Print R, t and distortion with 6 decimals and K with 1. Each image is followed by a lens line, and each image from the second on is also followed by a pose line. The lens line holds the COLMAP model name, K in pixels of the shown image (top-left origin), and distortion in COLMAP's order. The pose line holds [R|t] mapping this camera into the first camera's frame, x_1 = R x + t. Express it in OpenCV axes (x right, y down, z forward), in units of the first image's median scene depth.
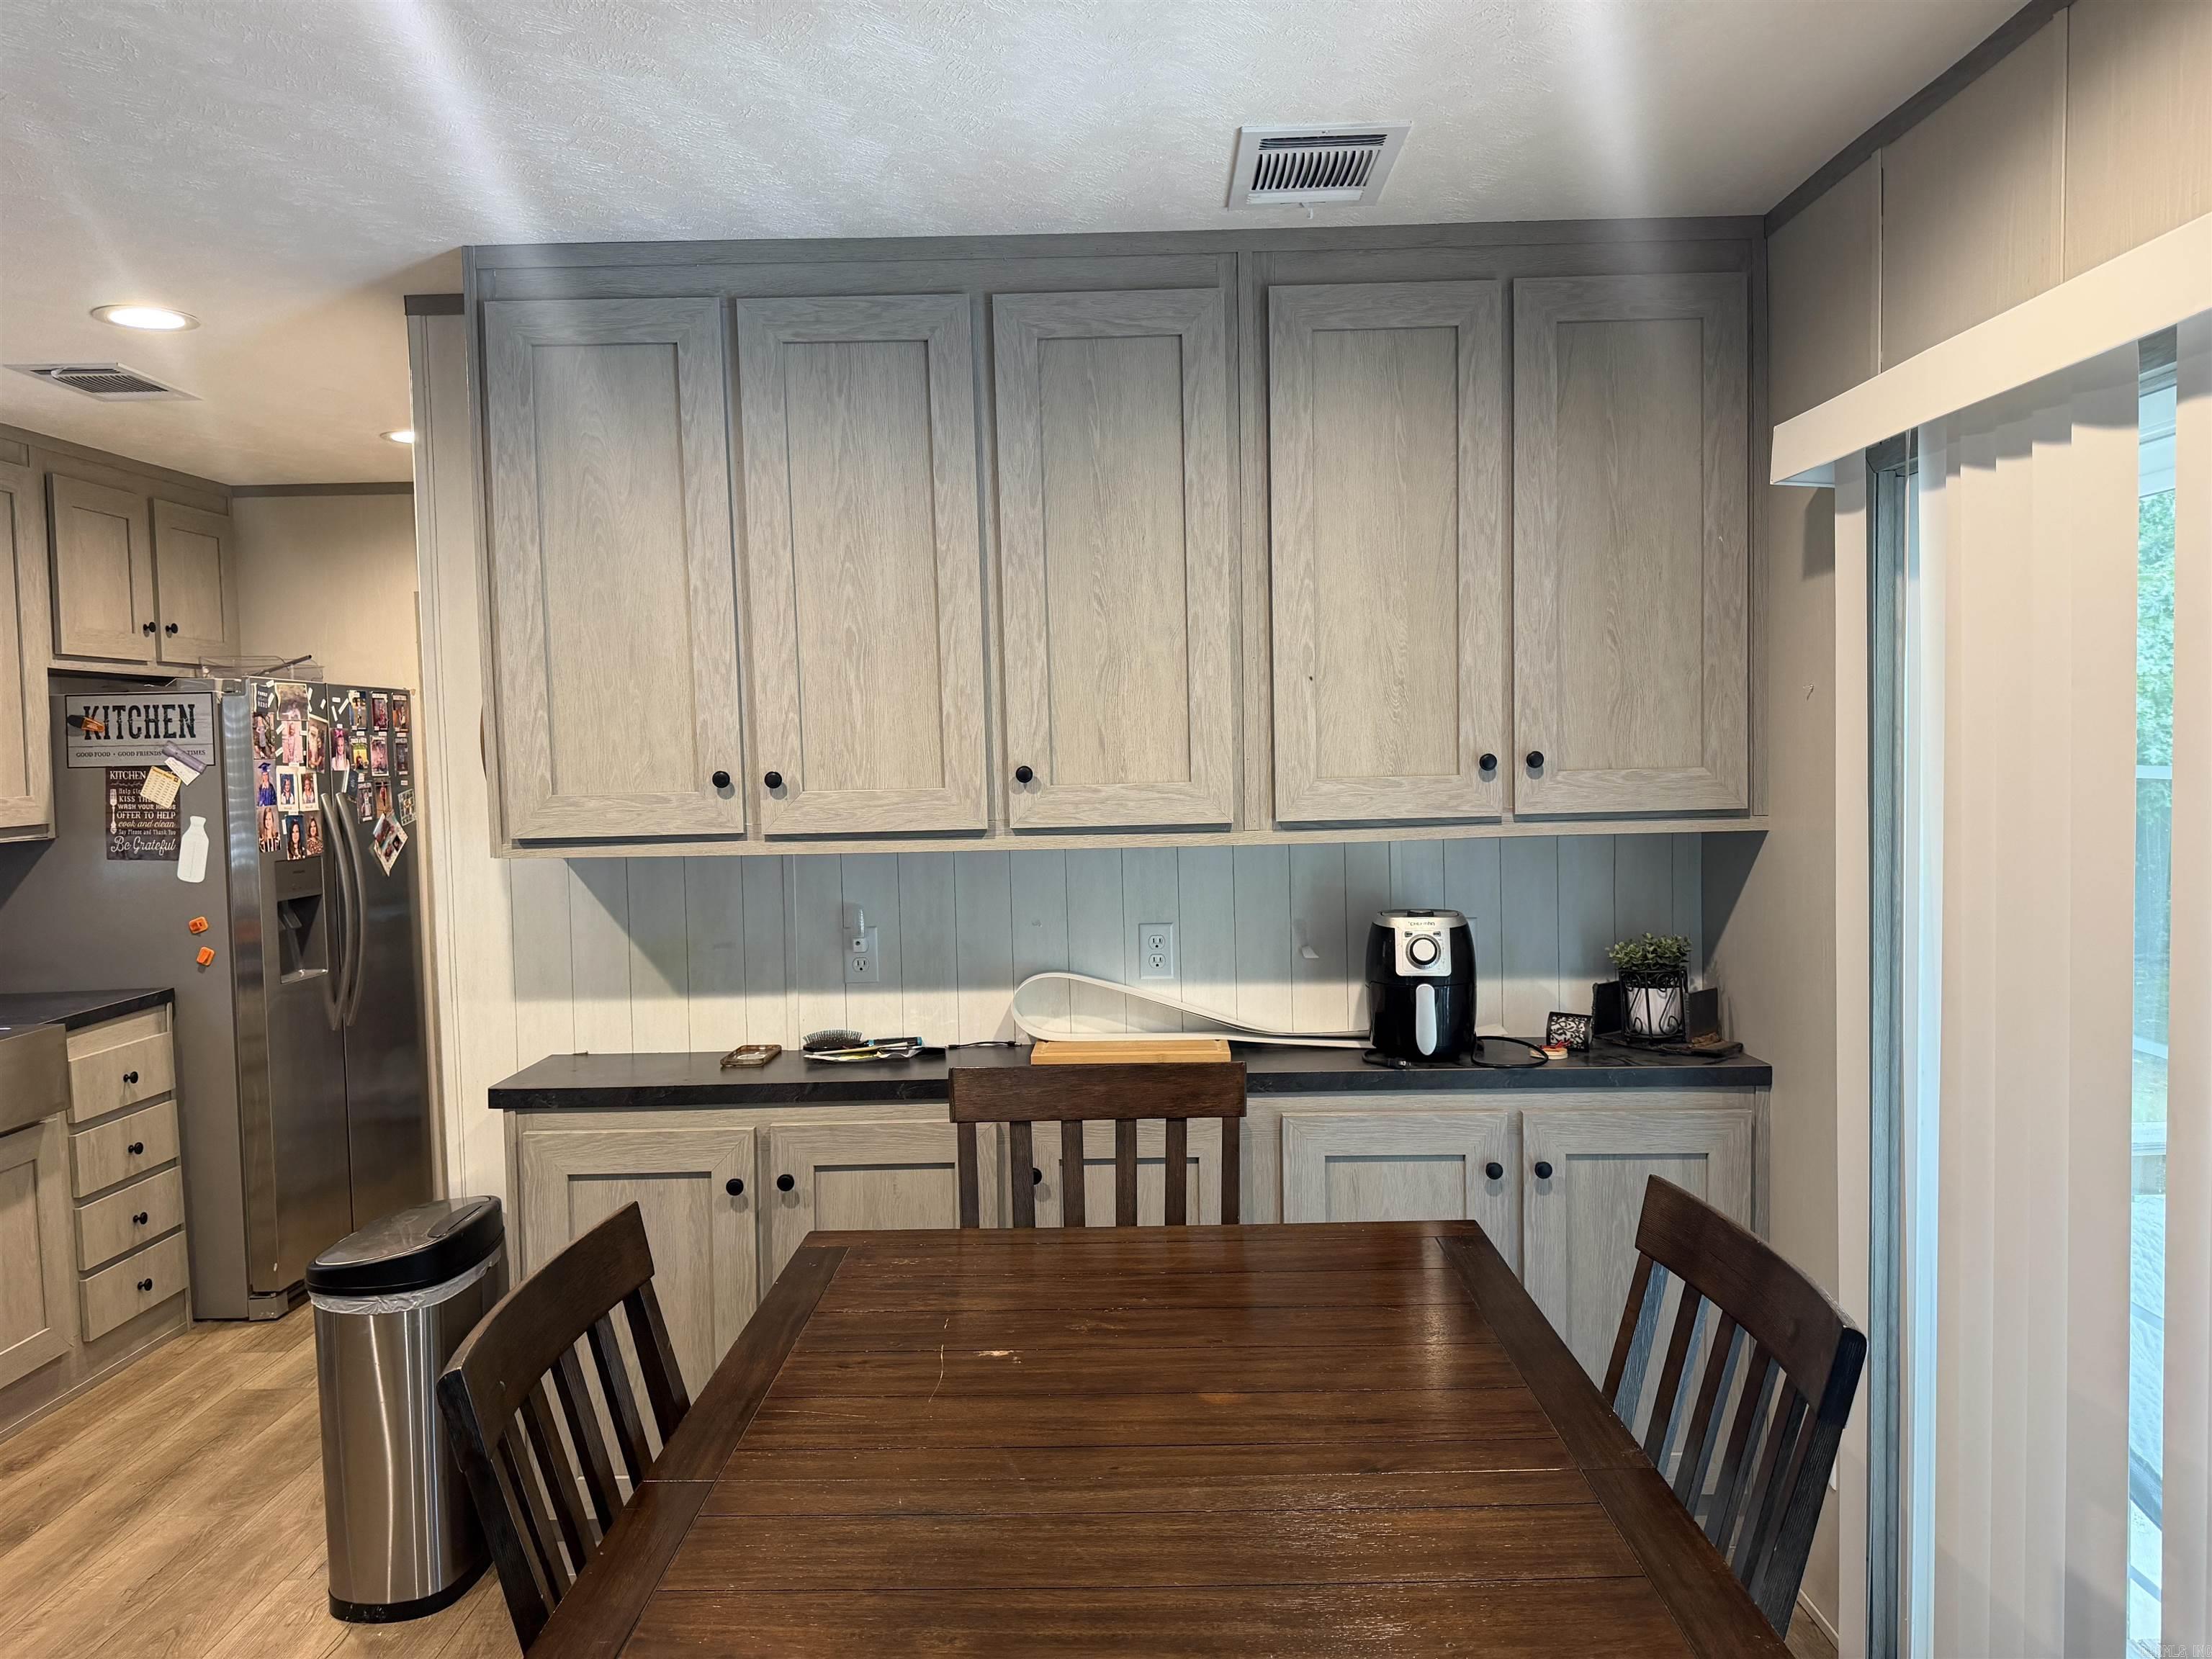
lens RADIAL K [[1569.6, 0, 1114.6], [0, 1569.6, 840.4], [0, 0, 1]] dist [0.005600, -0.019319]
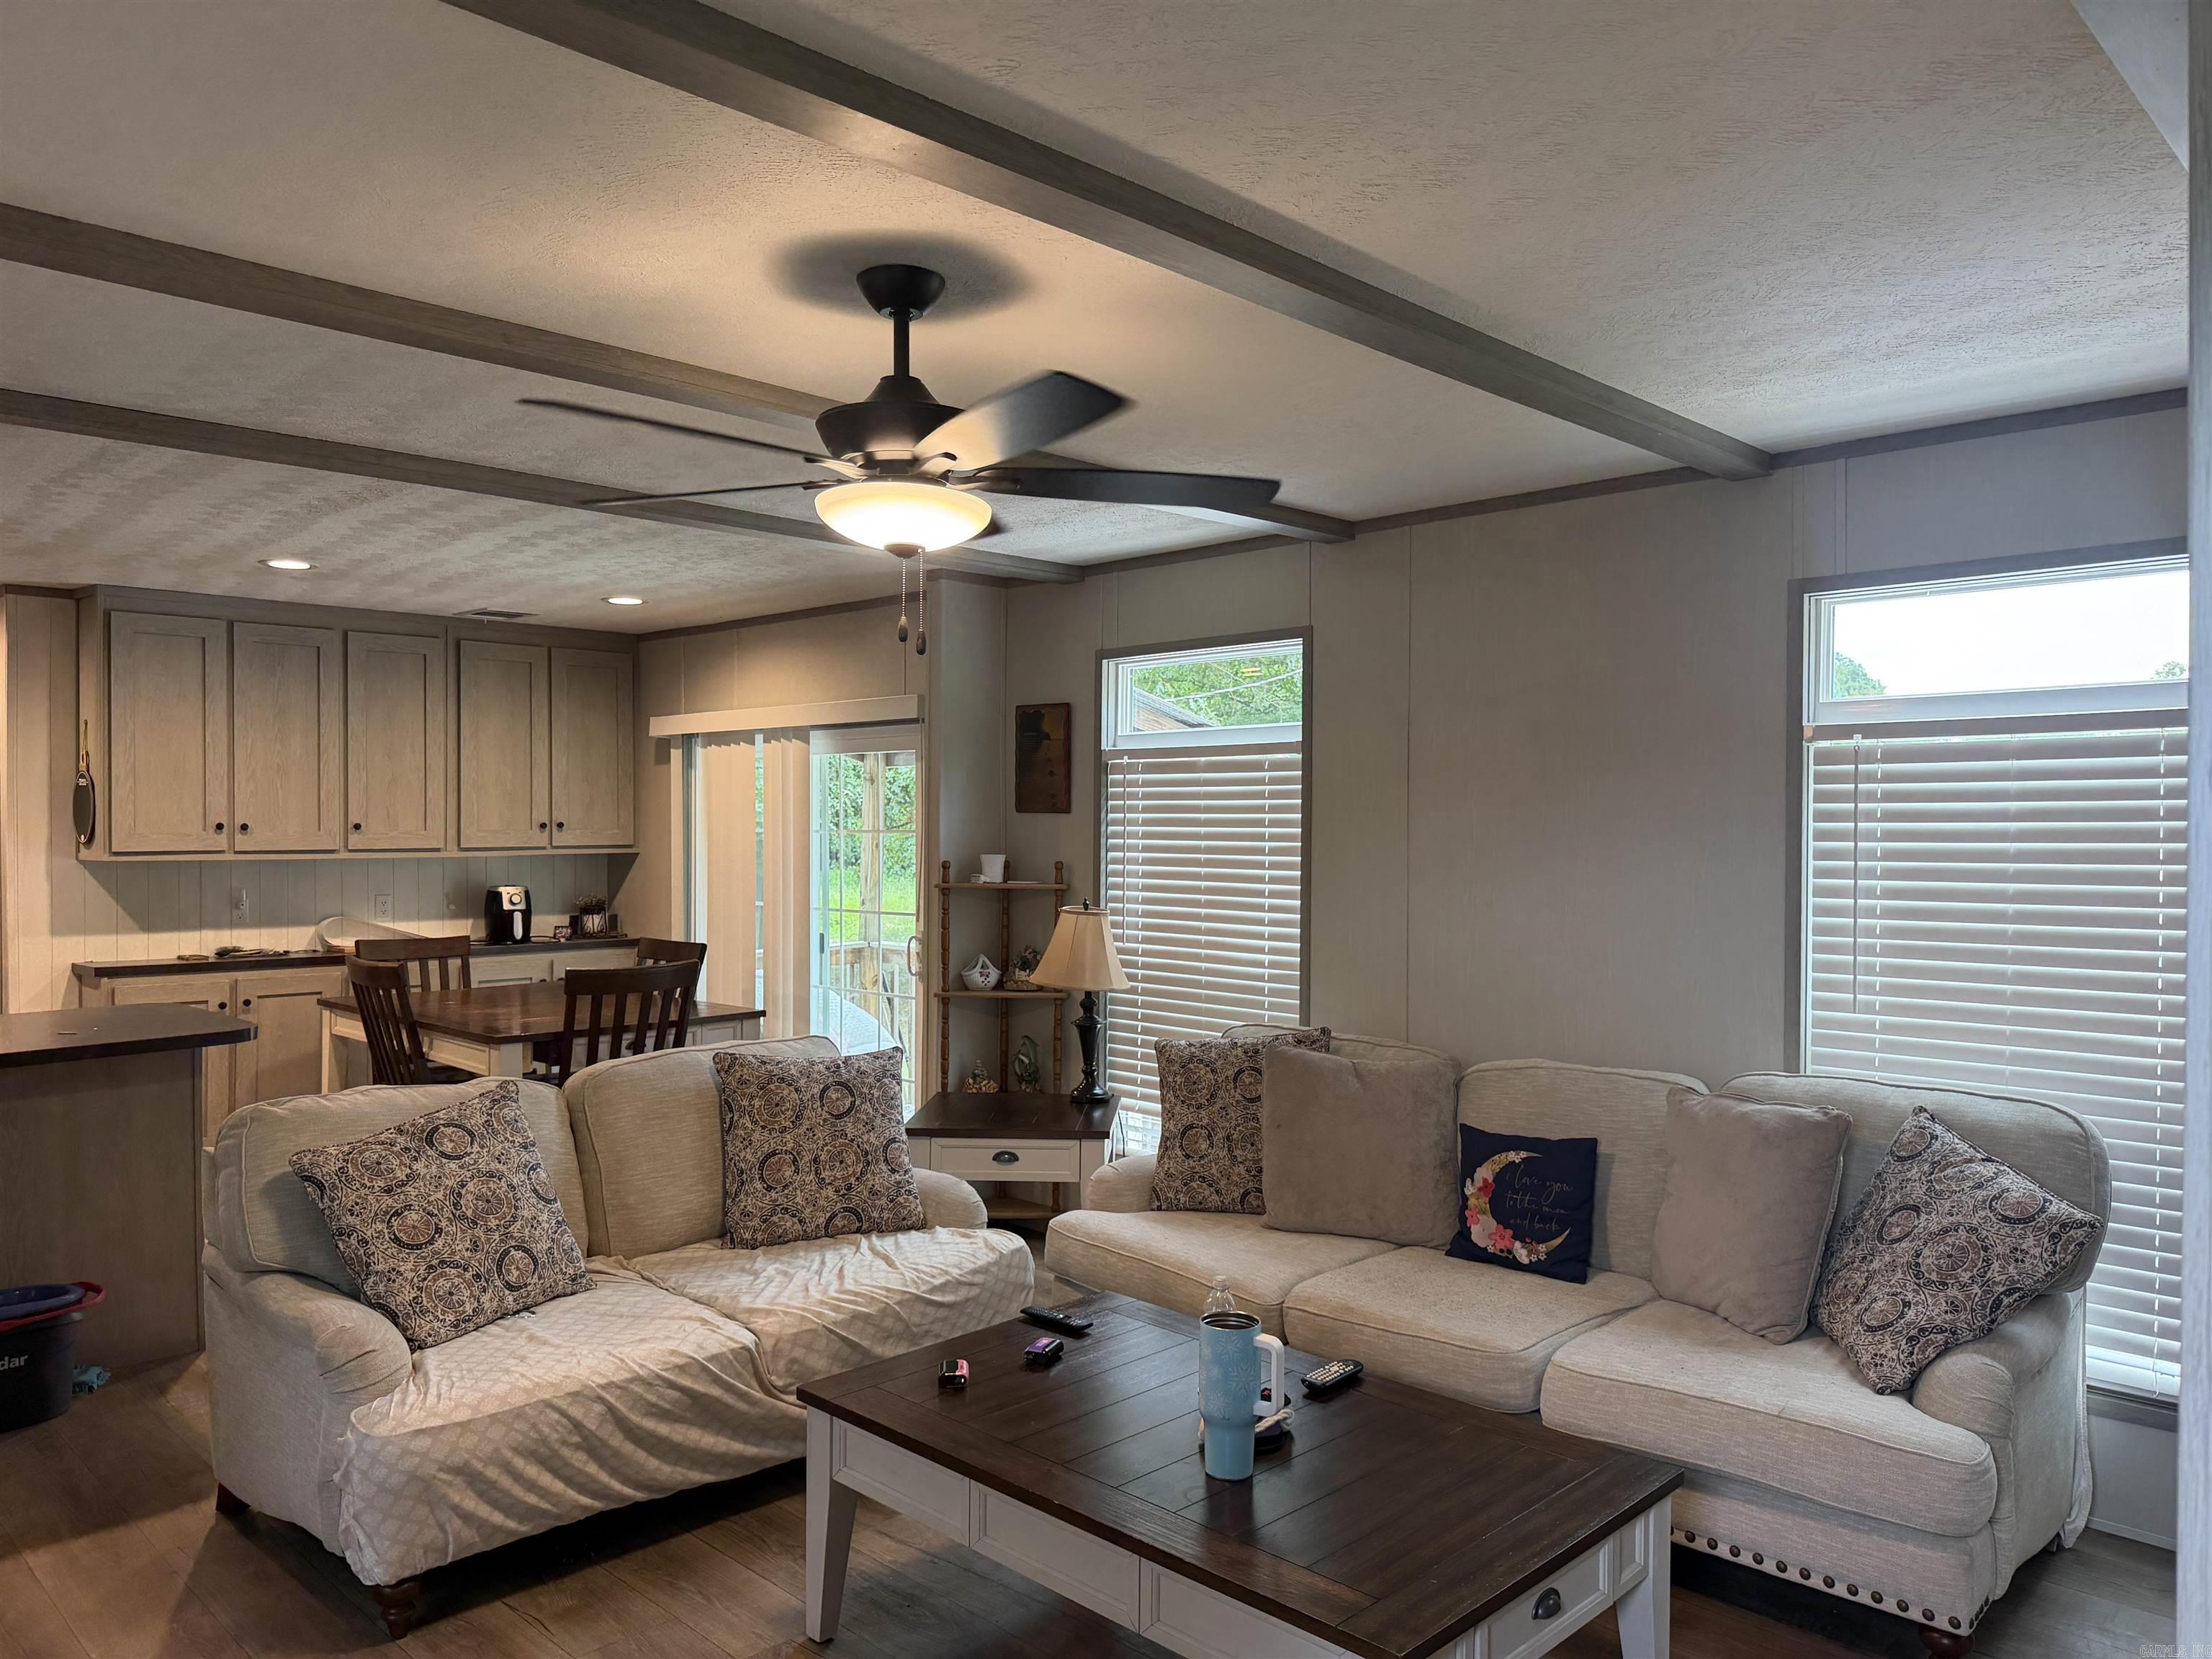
lens RADIAL K [[1569.6, 0, 1114.6], [0, 1569.6, 840.4], [0, 0, 1]] dist [0.005600, -0.019319]
pose [[0.693539, 0.014954, 0.720264, -1.013028], [0.026597, 0.998571, -0.046343, 0.124526], [-0.719928, 0.051297, 0.692150, -1.545865]]
